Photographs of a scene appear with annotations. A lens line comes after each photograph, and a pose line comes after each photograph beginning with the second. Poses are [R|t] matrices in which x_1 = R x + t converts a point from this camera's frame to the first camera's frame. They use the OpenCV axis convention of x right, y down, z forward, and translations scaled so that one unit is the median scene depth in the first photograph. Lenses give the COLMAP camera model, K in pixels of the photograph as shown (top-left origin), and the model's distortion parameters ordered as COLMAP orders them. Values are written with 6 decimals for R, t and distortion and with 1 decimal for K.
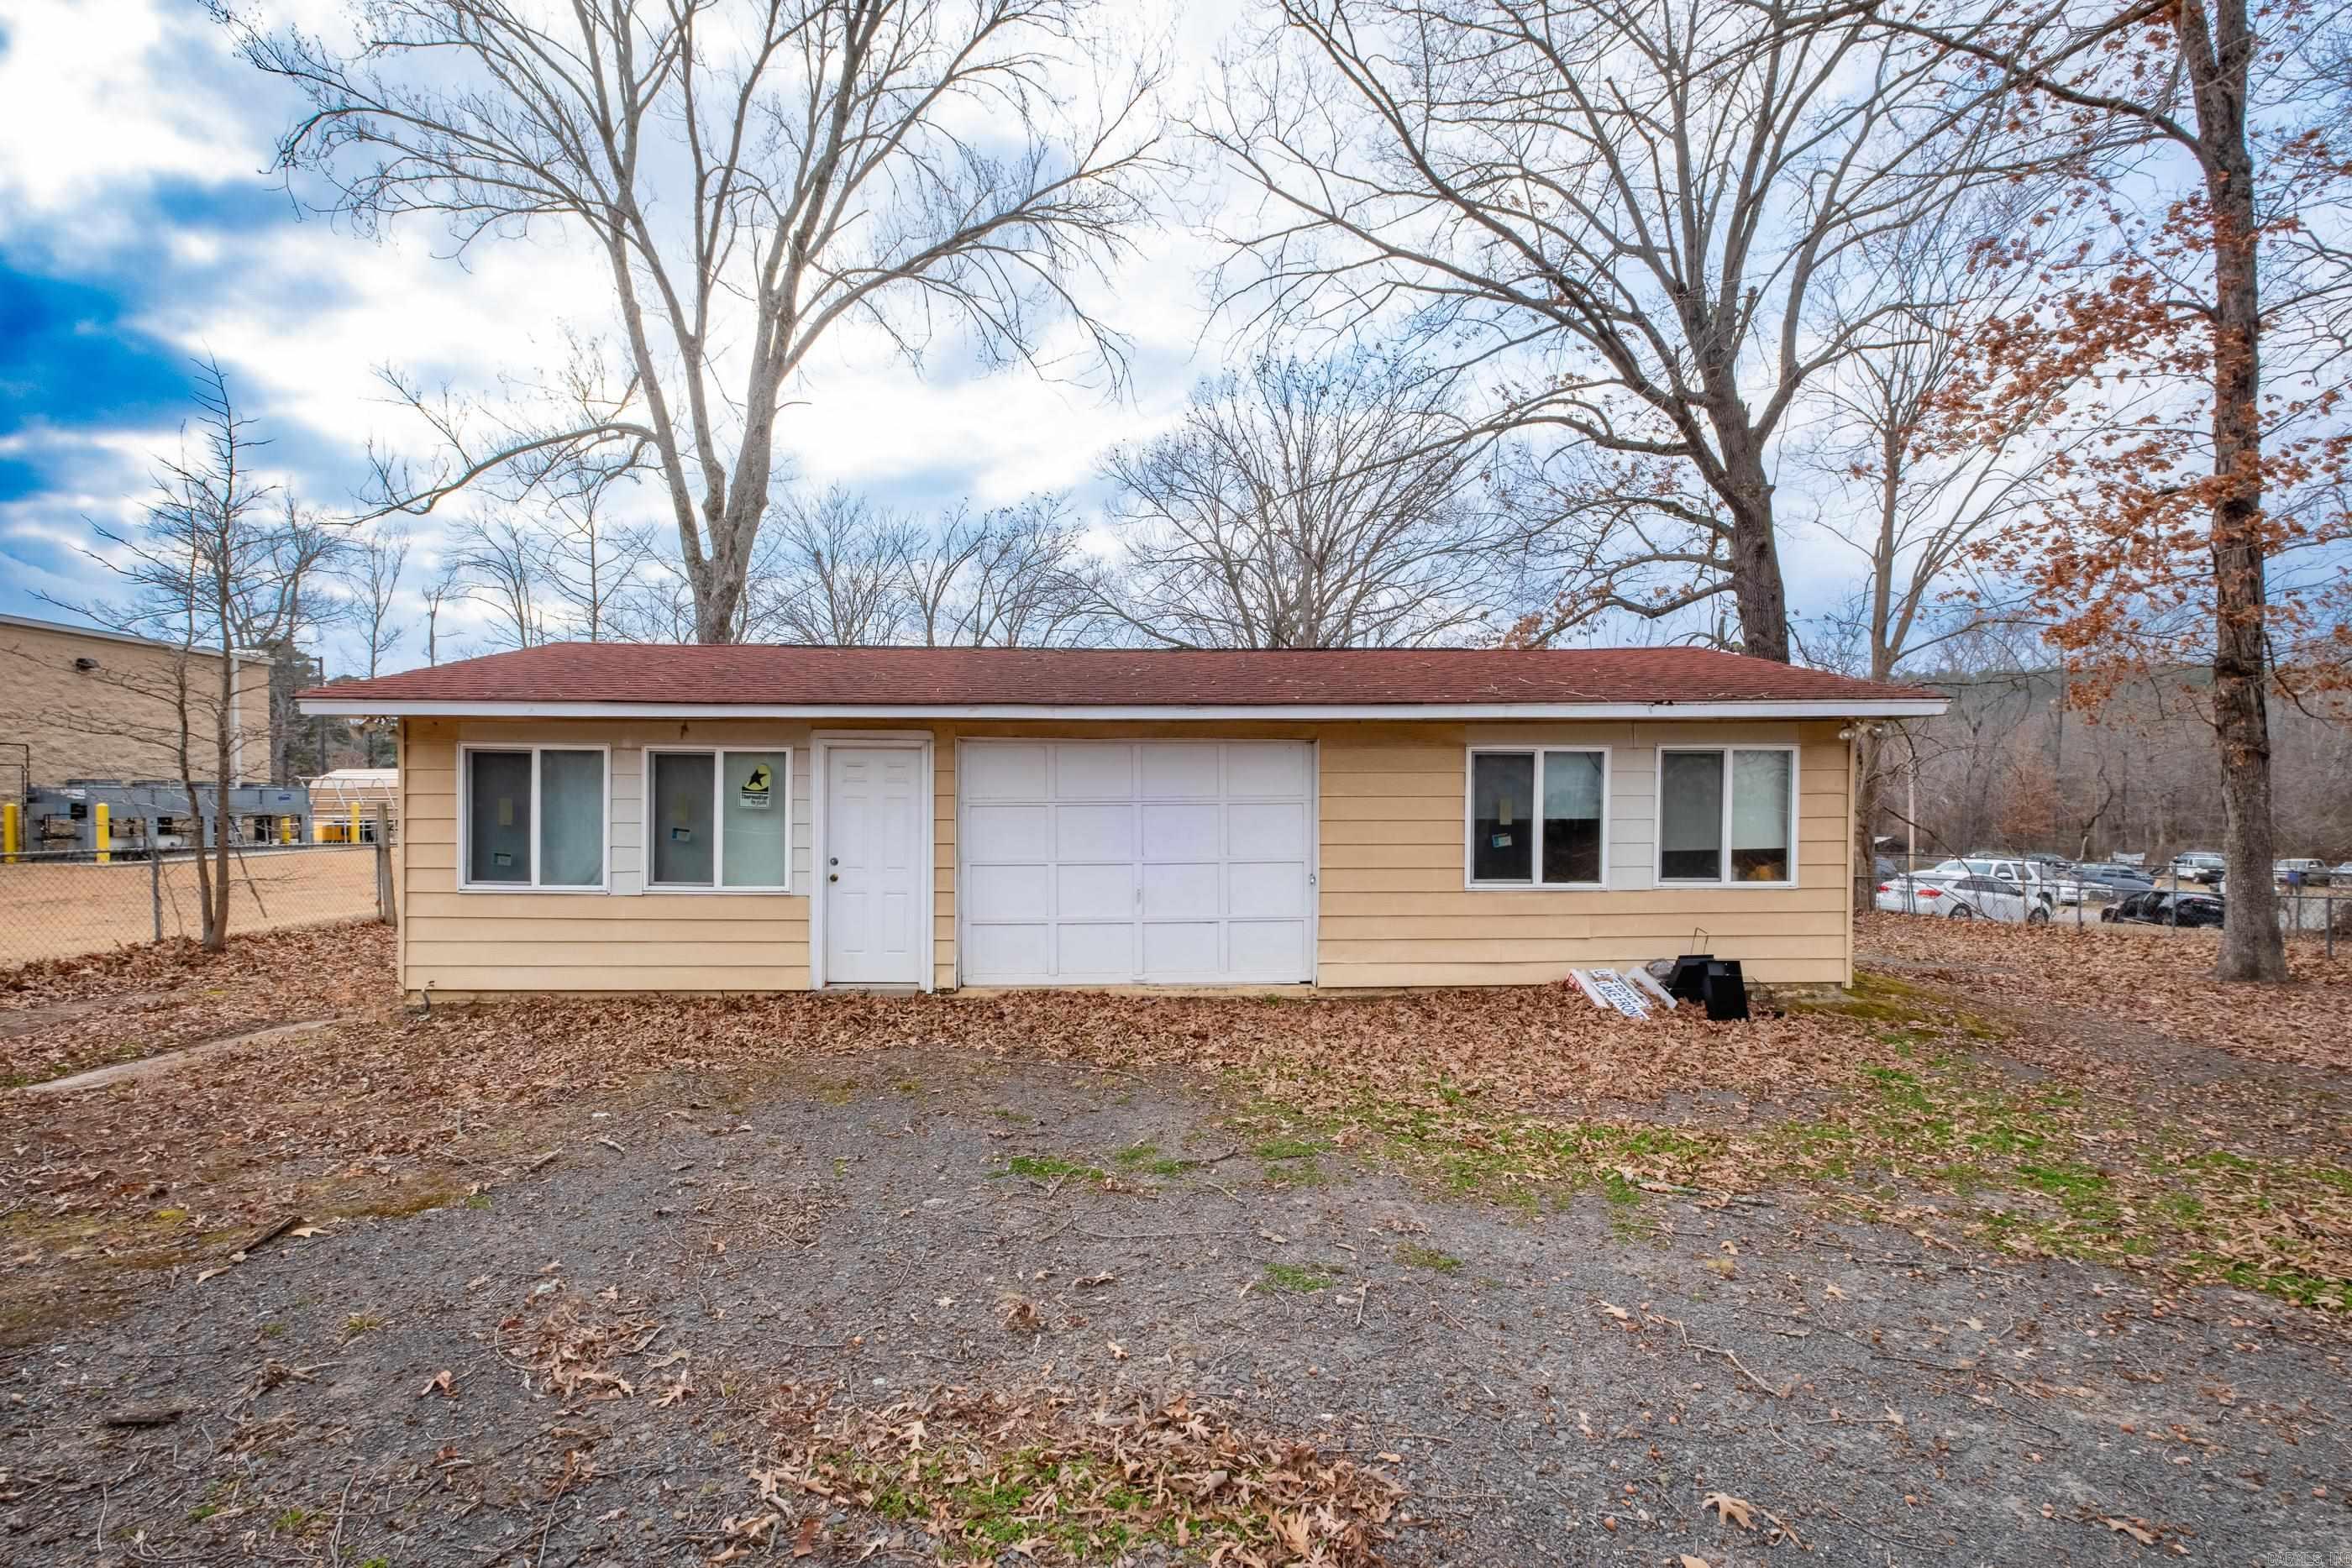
lens RADIAL K [[1021.5, 0, 1176.0], [0, 1021.5, 802.4], [0, 0, 1]] dist [0.003328, -0.001751]
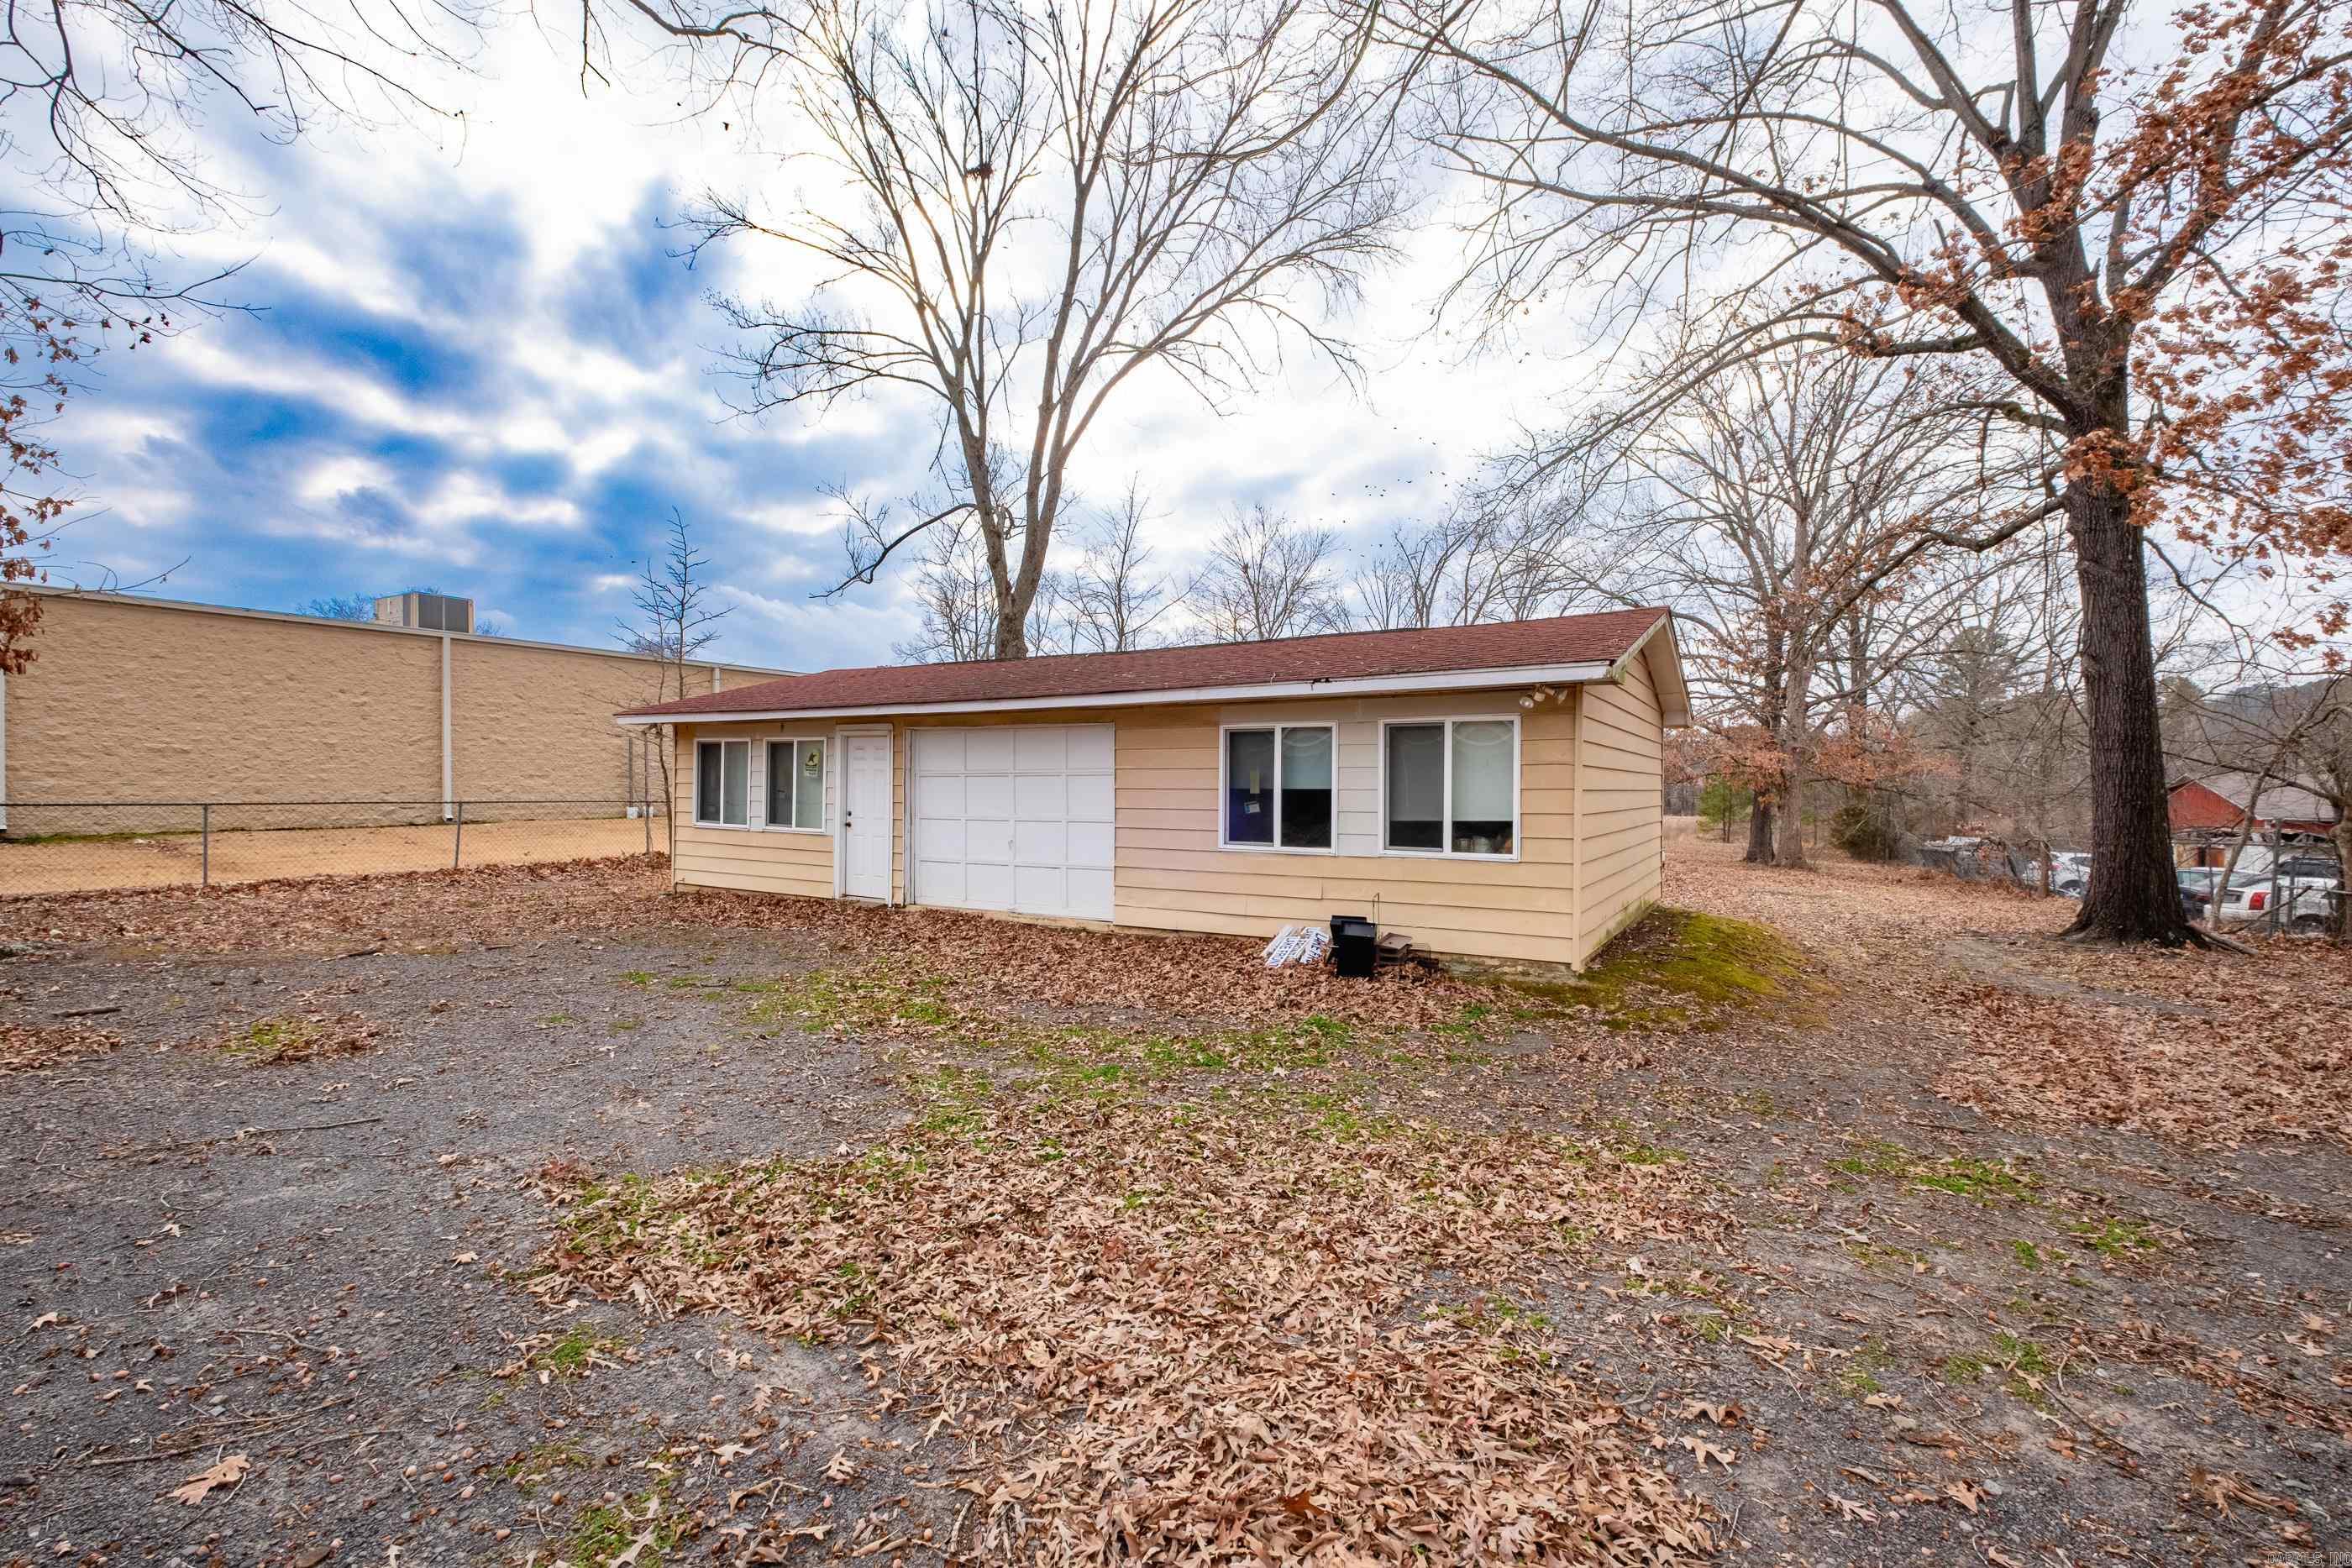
lens RADIAL K [[1021.5, 0, 1191.1], [0, 1021.5, 773.5], [0, 0, 1]] dist [0.003328, -0.001751]
pose [[0.846681, 0.000135, -0.532101, 0.864335], [-0.007999, 0.999890, -0.012475, 0.014188], [0.532041, 0.014818, 0.846589, 0.009431]]
